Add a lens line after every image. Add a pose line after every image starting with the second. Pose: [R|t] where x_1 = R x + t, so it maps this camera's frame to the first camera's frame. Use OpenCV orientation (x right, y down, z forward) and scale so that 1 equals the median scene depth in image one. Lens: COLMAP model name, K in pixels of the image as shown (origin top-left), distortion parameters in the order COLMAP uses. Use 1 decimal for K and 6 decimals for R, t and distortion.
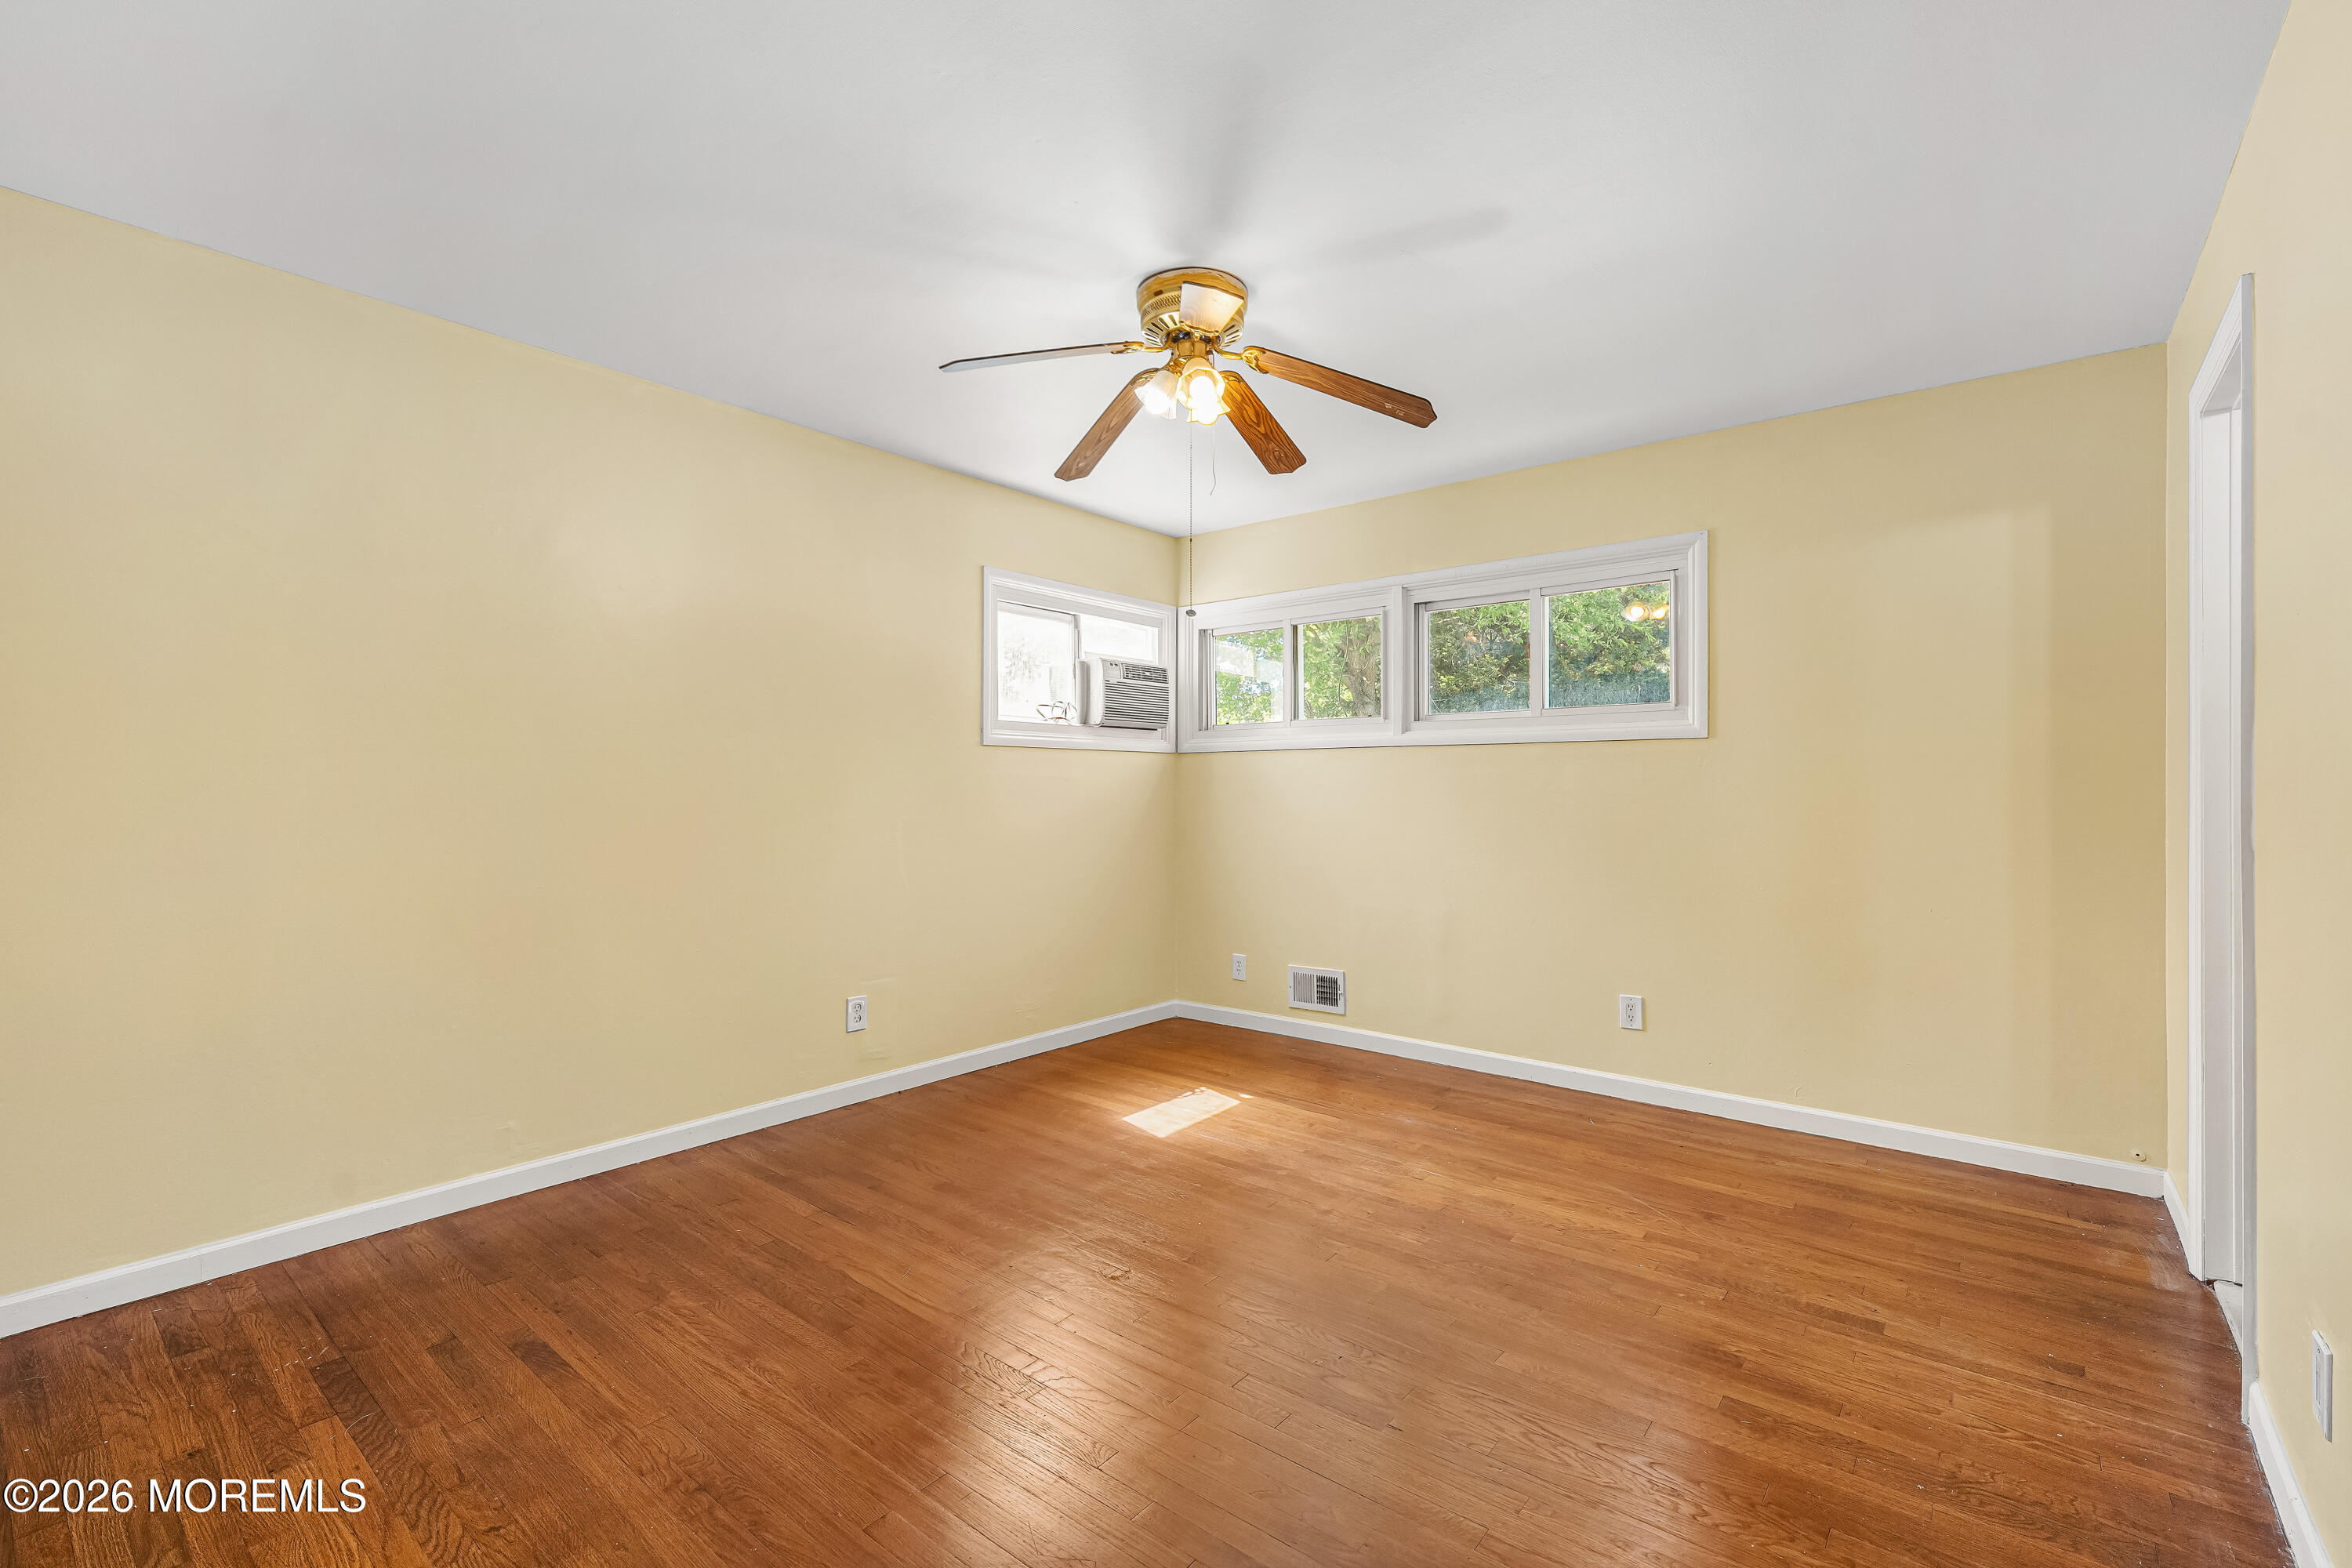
lens RADIAL K [[1013.6, 0, 1178.2], [0, 1013.6, 787.3], [0, 0, 1]] dist [-0.000372, 0.000046]
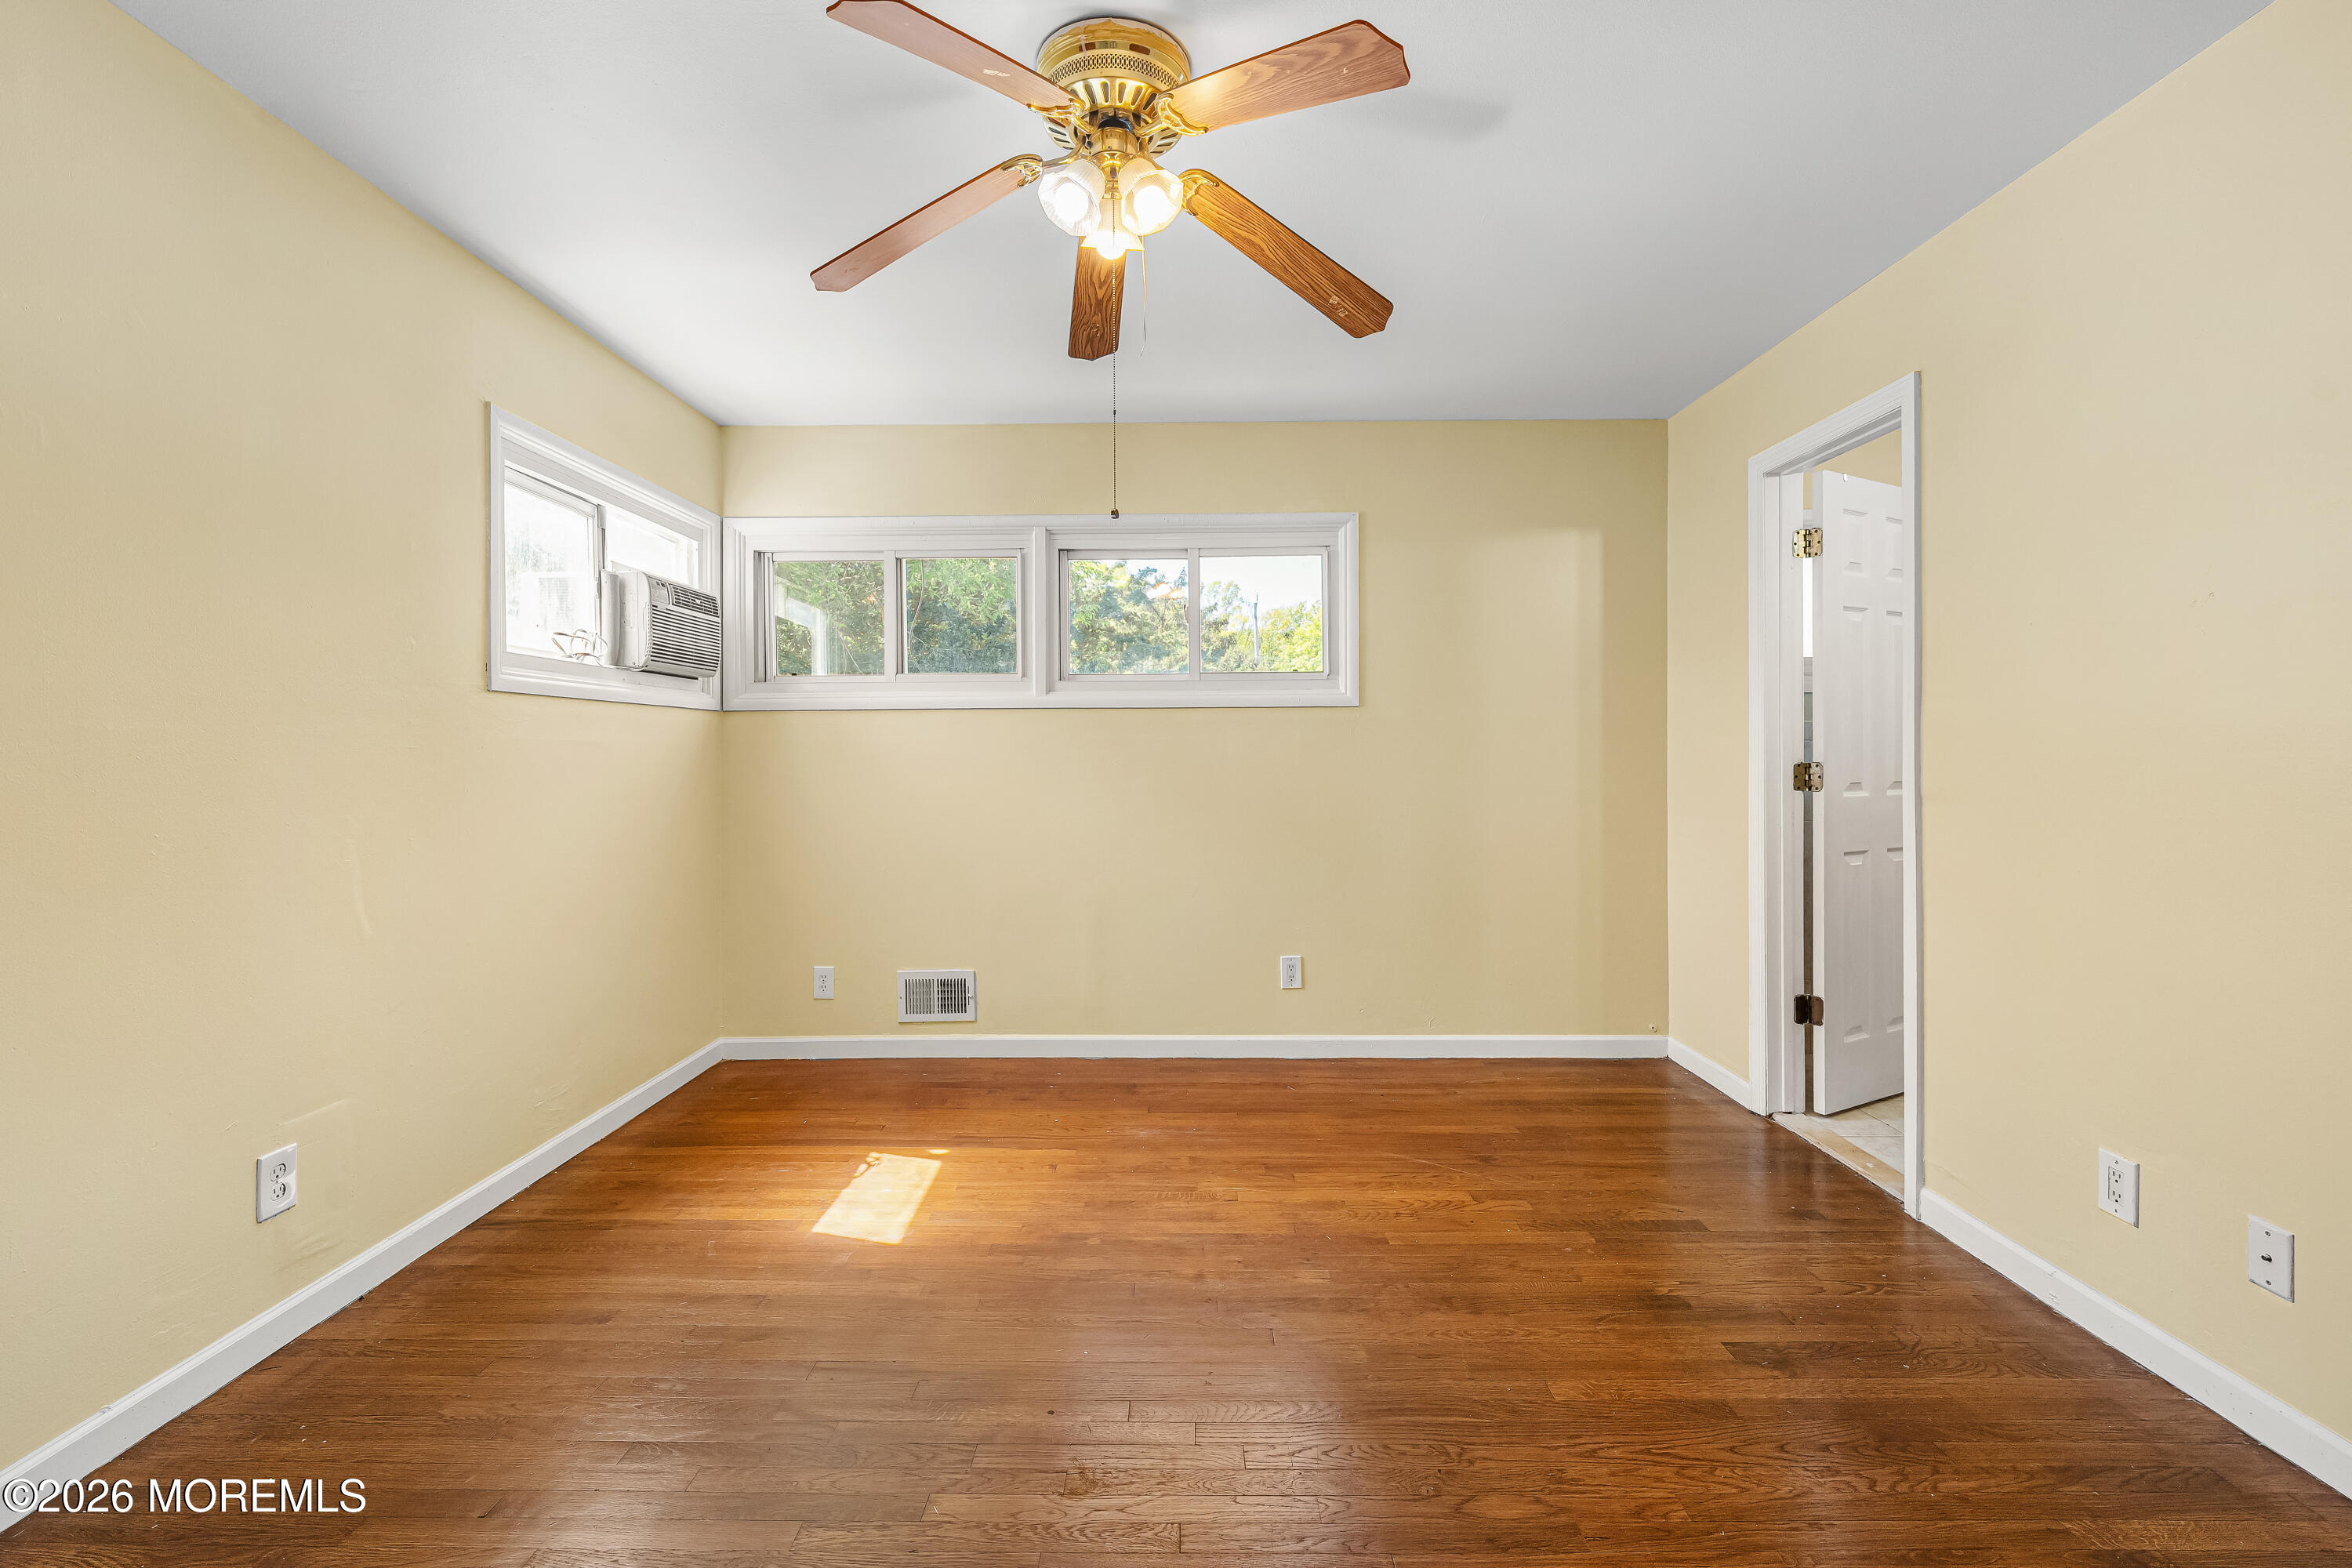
lens RADIAL K [[990.8, 0, 1174.2], [0, 990.8, 753.5], [0, 0, 1]] dist [0.000316, 0.000075]
pose [[0.780518, -0.005835, 0.625107, -0.269436], [0.005795, 0.999981, 0.002100, -0.002278], [-0.625107, 0.001983, 0.780537, 0.289464]]
